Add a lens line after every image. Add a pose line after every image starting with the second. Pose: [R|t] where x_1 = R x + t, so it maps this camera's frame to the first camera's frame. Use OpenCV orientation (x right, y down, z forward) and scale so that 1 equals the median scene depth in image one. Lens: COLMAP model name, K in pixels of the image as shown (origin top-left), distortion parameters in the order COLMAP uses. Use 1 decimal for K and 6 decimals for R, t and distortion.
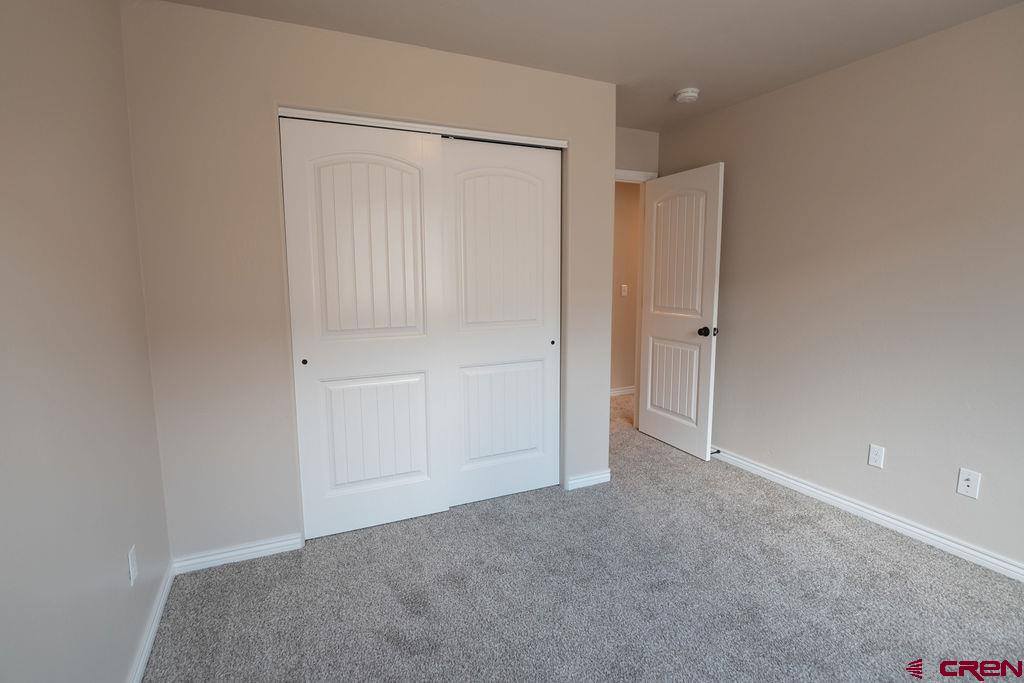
lens RADIAL K [[503.6, 0, 512.0], [0, 503.6, 341.5], [0, 0, 1]] dist [-0.039492, -0.000826]
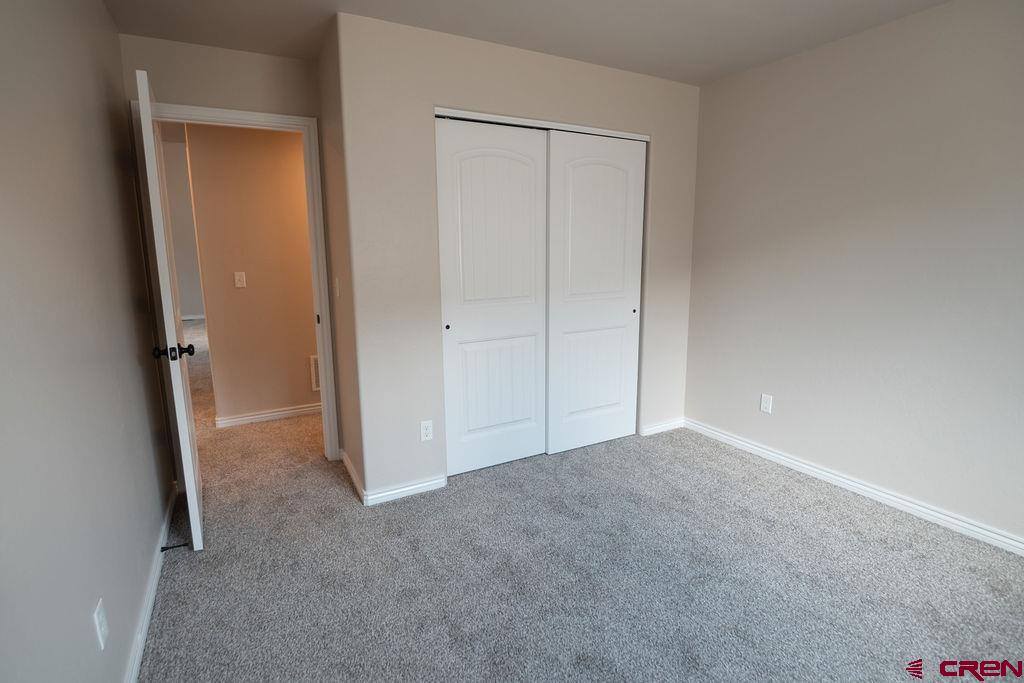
lens RADIAL K [[492.8, 0, 509.0], [0, 492.8, 340.0], [0, 0, 1]] dist [-0.028323, 0.000099]
pose [[0.998724, -0.016012, 0.047900, -0.249121], [0.013980, 0.999001, 0.042452, 0.017548], [-0.048532, -0.041728, 0.997950, -0.119051]]
